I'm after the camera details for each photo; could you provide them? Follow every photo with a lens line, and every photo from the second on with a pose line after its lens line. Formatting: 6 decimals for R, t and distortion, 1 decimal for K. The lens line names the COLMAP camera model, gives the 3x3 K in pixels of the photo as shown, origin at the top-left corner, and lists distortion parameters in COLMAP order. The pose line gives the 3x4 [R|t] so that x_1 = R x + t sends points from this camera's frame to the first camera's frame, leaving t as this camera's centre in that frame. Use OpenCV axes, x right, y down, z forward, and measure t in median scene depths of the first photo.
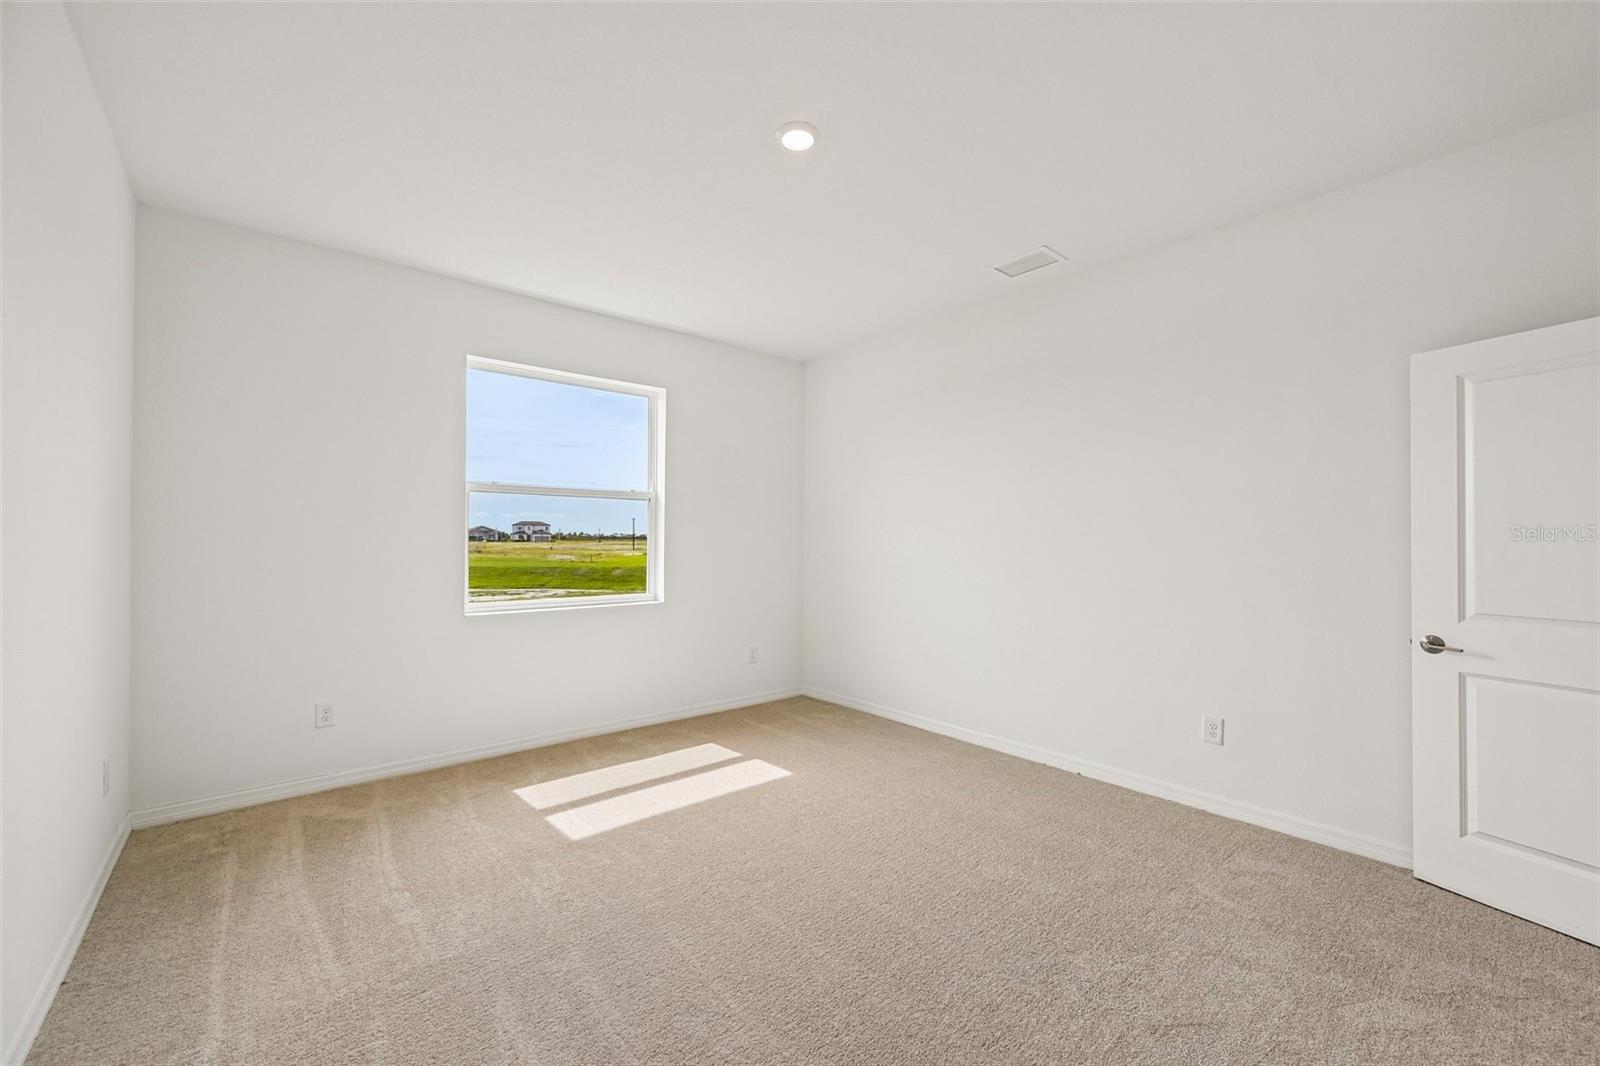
lens RADIAL K [[630.1, 0, 800.0], [0, 630.1, 533.0], [0, 0, 1]] dist [-0.000453, 0.000501]
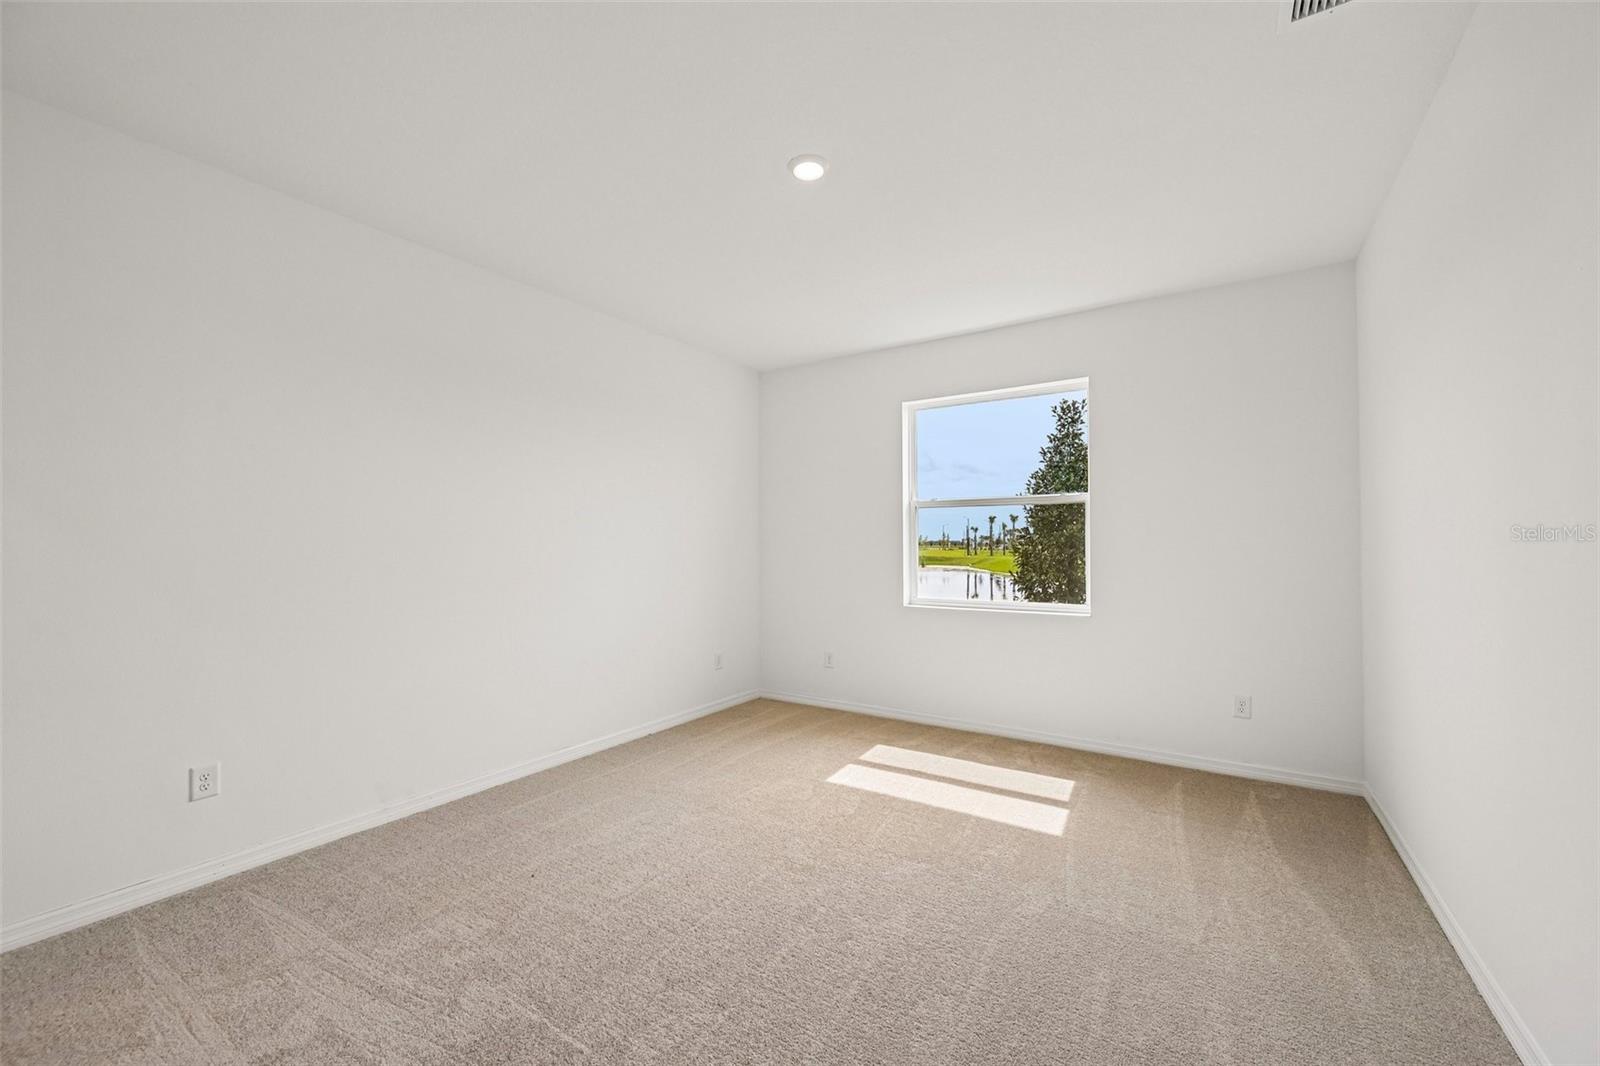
lens RADIAL K [[664.3, 0, 836.7], [0, 664.3, 540.2], [0, 0, 1]] dist [-0.000411, 0.000097]
pose [[0.292900, -0.009141, -0.956099, 0.720787], [0.014110, 0.999887, -0.005237, 0.002258], [0.956039, -0.011957, 0.292995, 0.476907]]
